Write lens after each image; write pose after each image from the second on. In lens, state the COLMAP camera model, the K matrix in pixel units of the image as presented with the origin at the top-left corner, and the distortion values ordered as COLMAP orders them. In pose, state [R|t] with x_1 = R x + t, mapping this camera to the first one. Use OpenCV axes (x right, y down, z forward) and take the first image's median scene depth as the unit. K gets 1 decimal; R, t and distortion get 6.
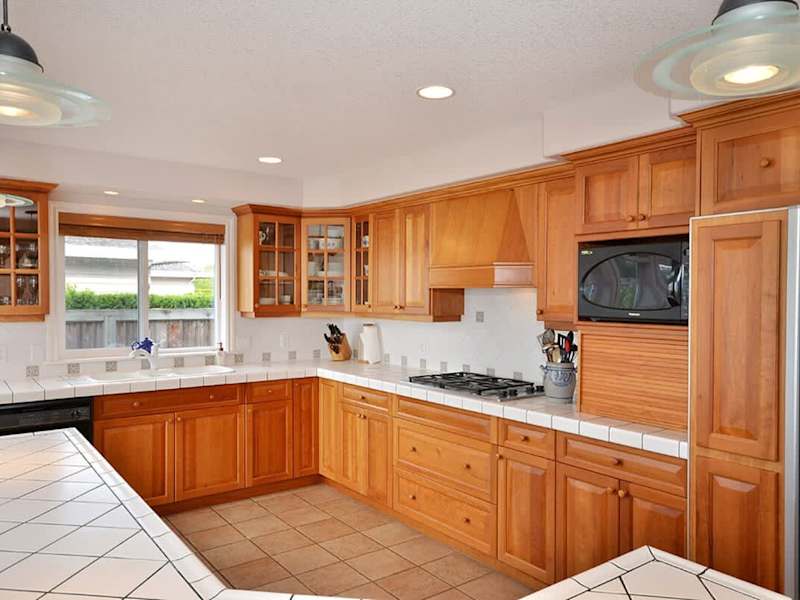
lens RADIAL K [[619.0, 0, 399.7], [0, 619.0, 300.6], [0, 0, 1]] dist [-0.005391, -0.000101]
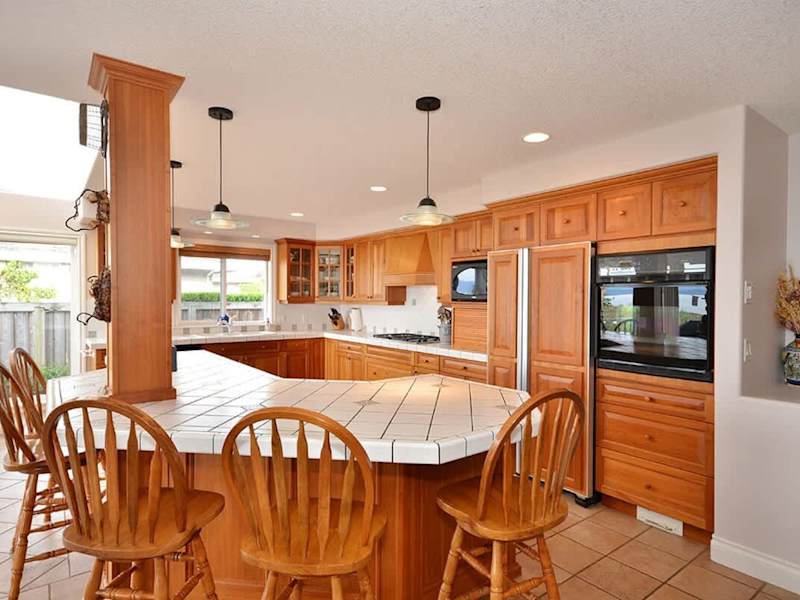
lens RADIAL K [[469.2, 0, 401.1], [0, 469.2, 299.9], [0, 0, 1]] dist [0.003126, 0.000056]
pose [[0.999900, 0.002054, 0.013990, 0.069362], [-0.002028, 0.999996, -0.001864, 0.020718], [-0.013993, 0.001836, 0.999900, -0.343182]]
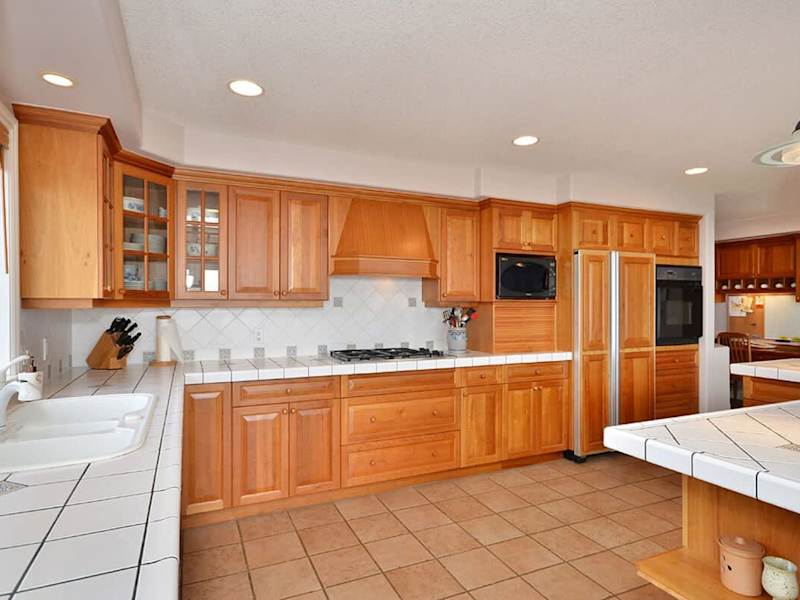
lens RADIAL K [[469.2, 0, 398.7], [0, 469.2, 303.8], [0, 0, 1]] dist [0.003126, 0.000056]
pose [[0.216948, -0.000419, 0.976183, -0.671167], [0.007772, 0.999969, -0.001298, 0.029225], [-0.976152, 0.007869, 0.216944, 0.658207]]
